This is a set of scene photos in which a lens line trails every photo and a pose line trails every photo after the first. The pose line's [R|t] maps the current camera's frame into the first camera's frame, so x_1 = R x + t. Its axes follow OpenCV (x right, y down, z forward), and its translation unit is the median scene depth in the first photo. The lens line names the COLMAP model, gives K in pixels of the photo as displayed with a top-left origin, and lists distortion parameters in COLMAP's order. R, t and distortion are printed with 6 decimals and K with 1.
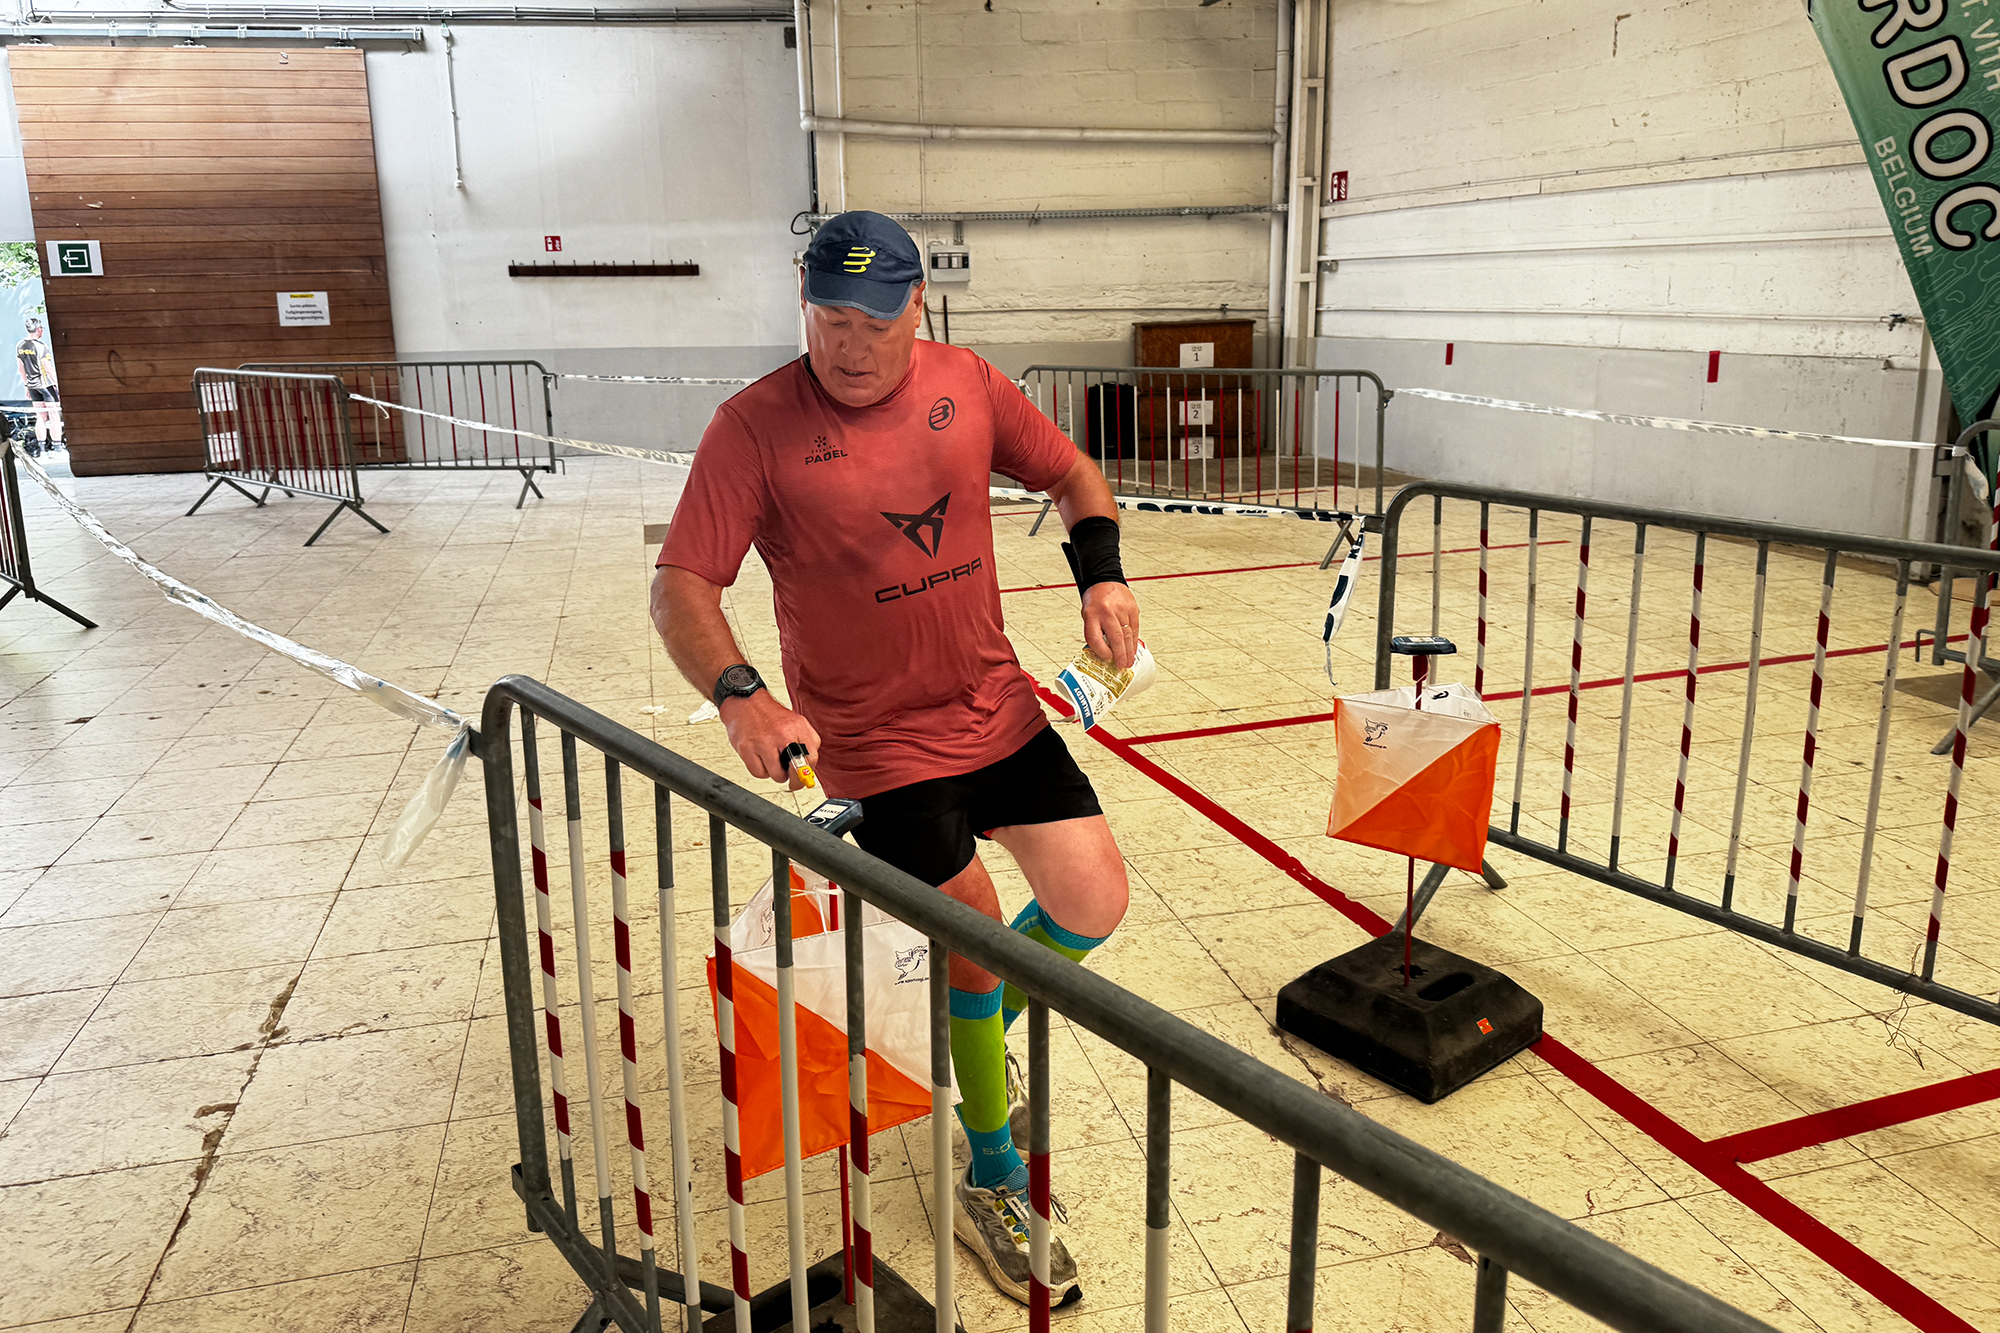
lens RADIAL K [[1420.7, 0, 1003.0], [0, 1420.7, 661.7], [0, 0, 1]] dist [0.008090, -0.001778]
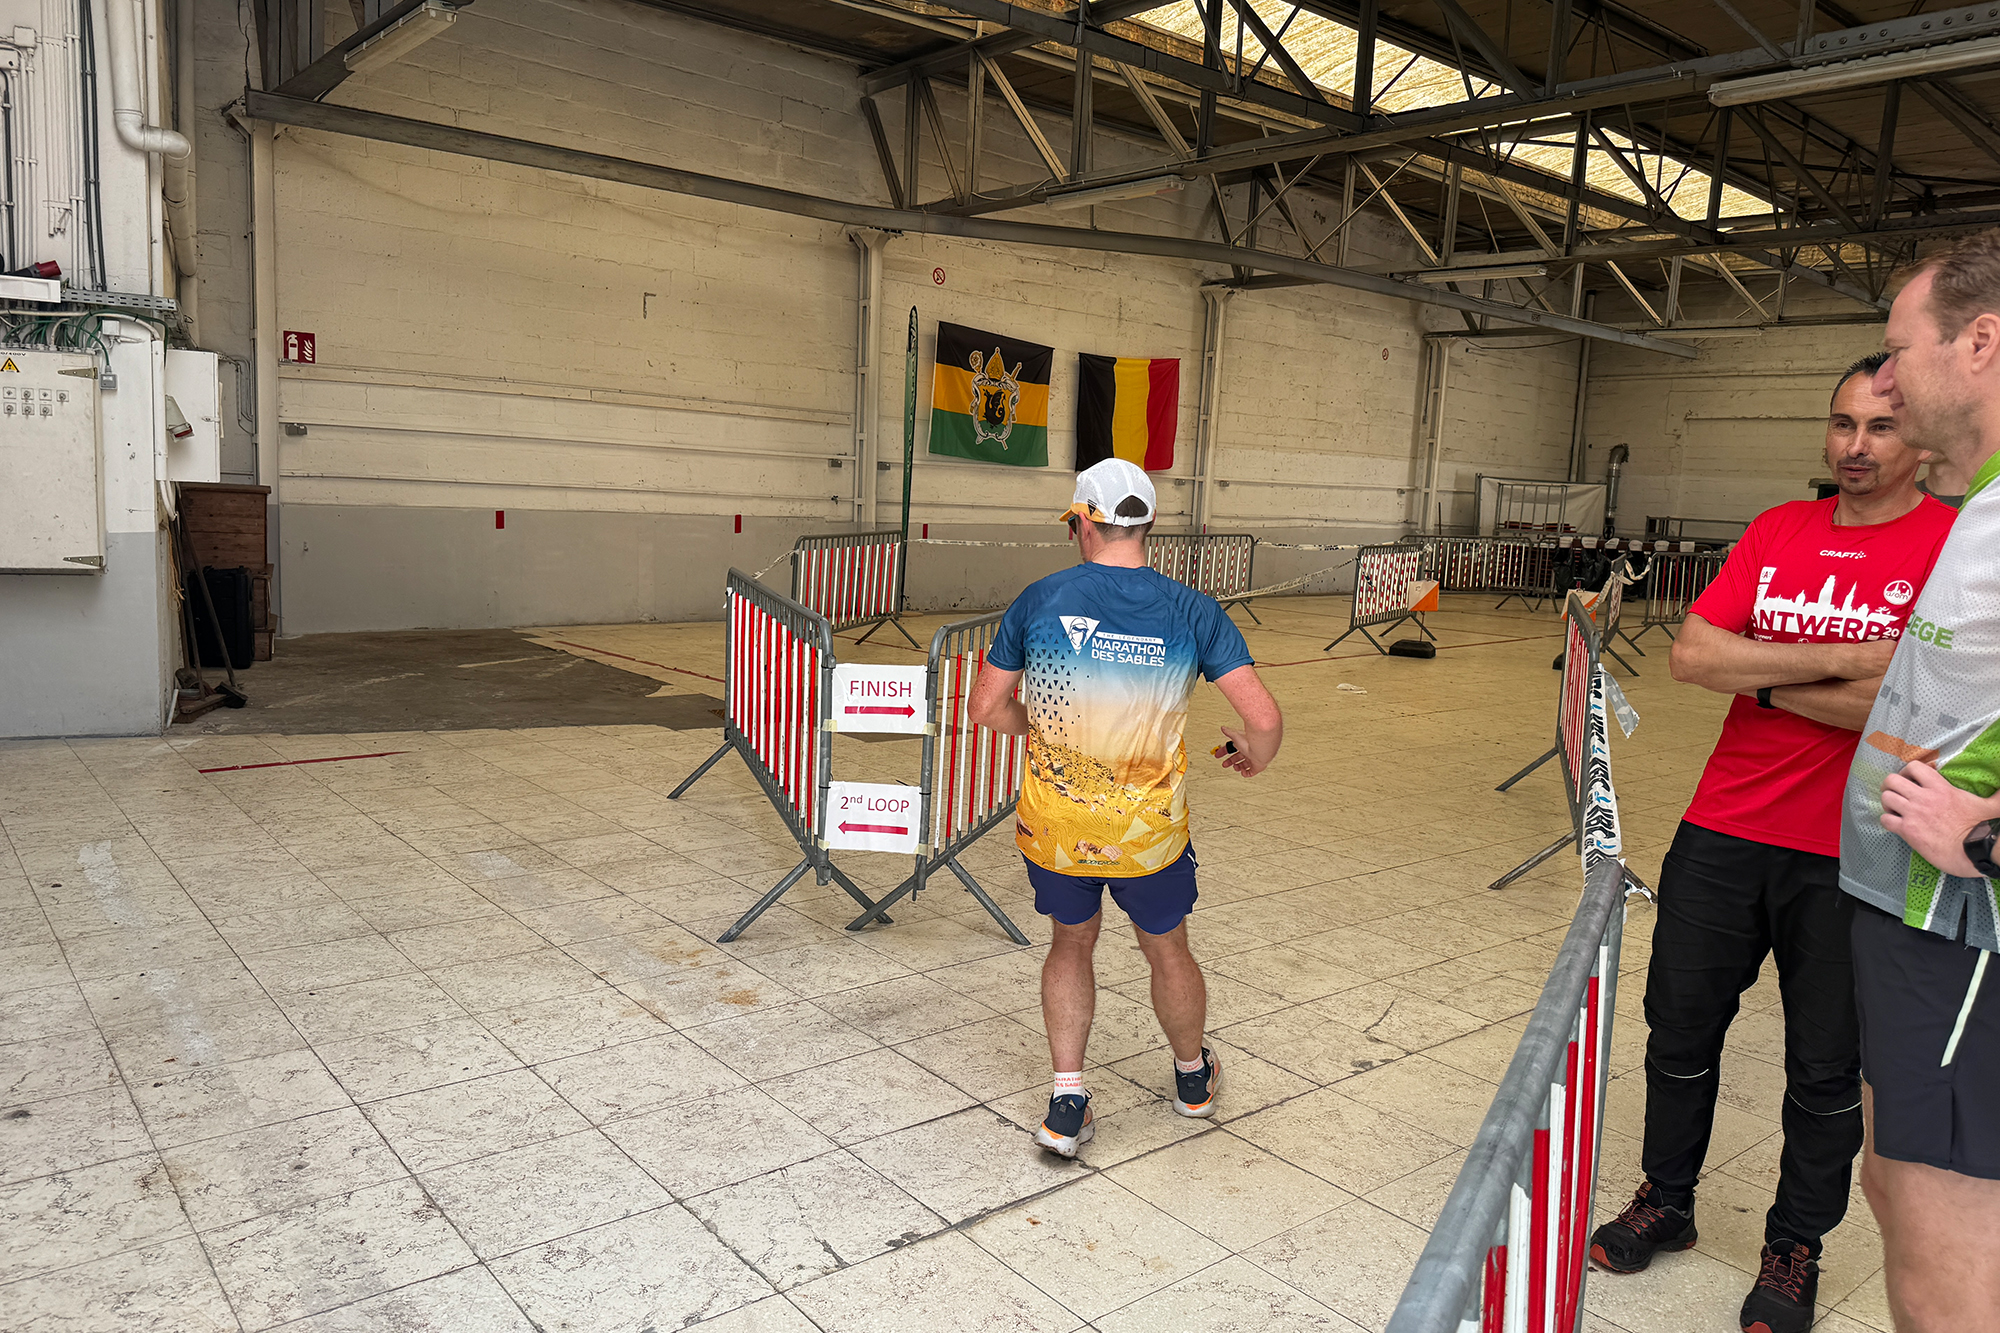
lens RADIAL K [[1420.7, 0, 996.1], [0, 1420.7, 672.9], [0, 0, 1]] dist [0.008090, -0.001778]
pose [[-0.424308, -0.138581, 0.894851, -1.063457], [0.173907, 0.957353, 0.230721, -0.340996], [-0.888662, 0.253517, -0.382112, 1.292659]]
